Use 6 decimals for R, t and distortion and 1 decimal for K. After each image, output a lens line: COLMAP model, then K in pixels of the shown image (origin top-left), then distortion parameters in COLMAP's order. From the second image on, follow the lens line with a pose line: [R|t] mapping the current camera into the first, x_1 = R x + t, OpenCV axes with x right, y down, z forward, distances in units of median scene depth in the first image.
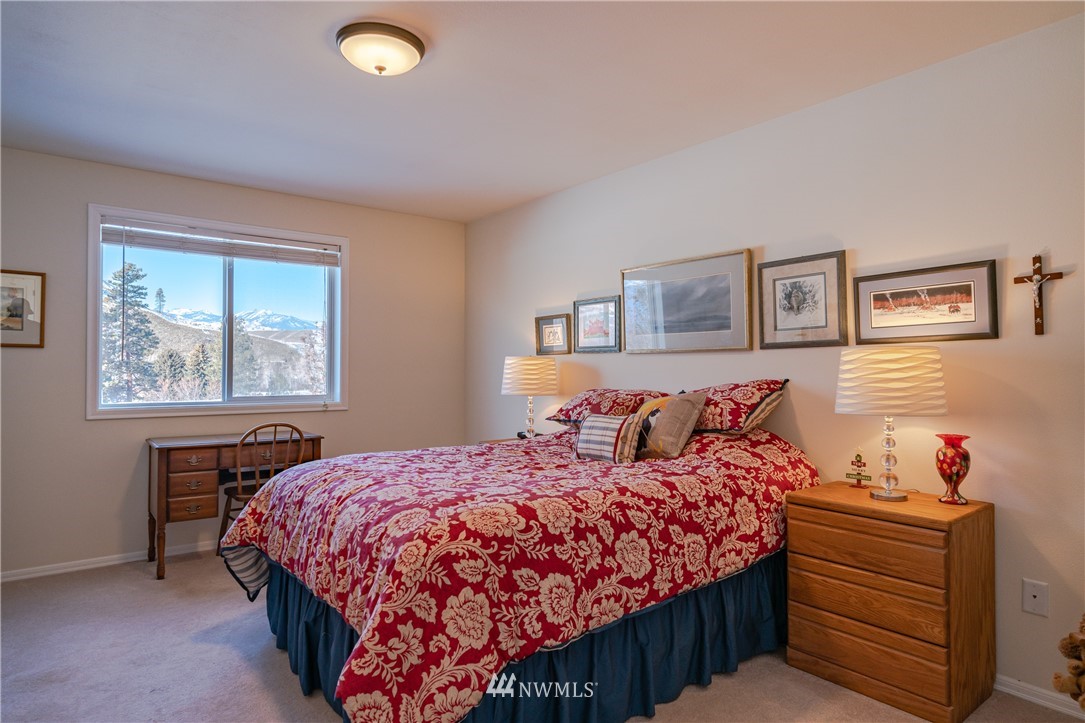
lens RADIAL K [[632.3, 0, 543.3], [0, 632.3, 364.6], [0, 0, 1]] dist [0.006738, -0.001382]
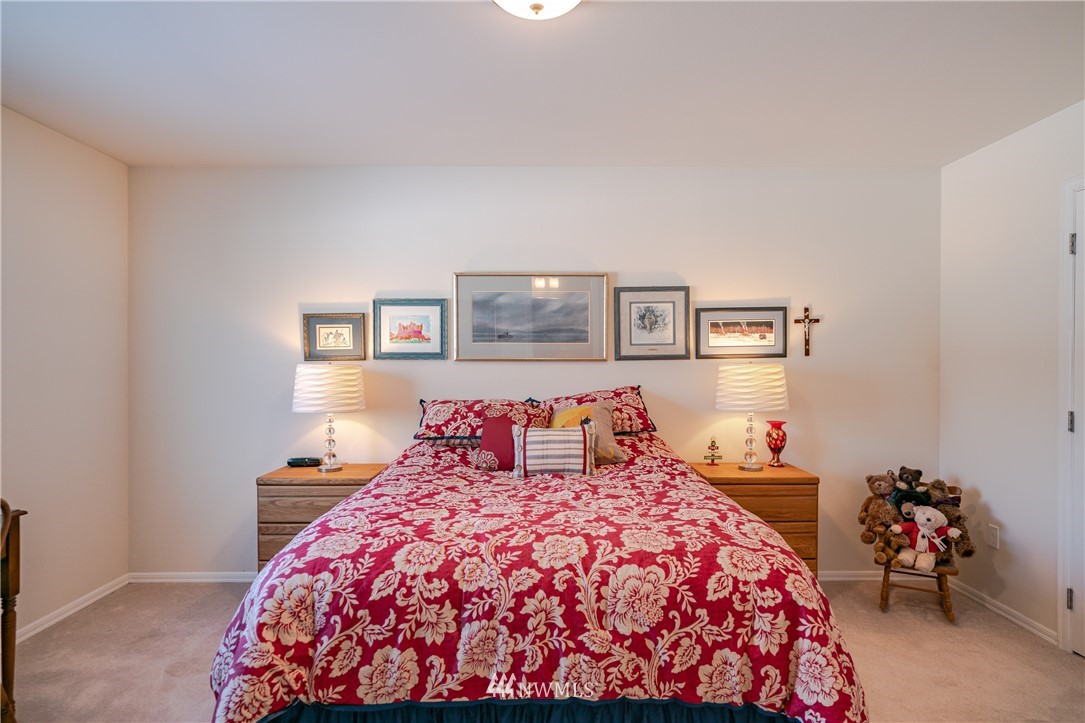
lens RADIAL K [[632.3, 0, 532.2], [0, 632.3, 360.9], [0, 0, 1]] dist [0.006738, -0.001382]
pose [[0.613358, -0.004031, 0.789794, -0.755378], [-0.003445, 0.999964, 0.007780, -0.035526], [-0.789797, -0.007492, 0.613322, 0.449537]]
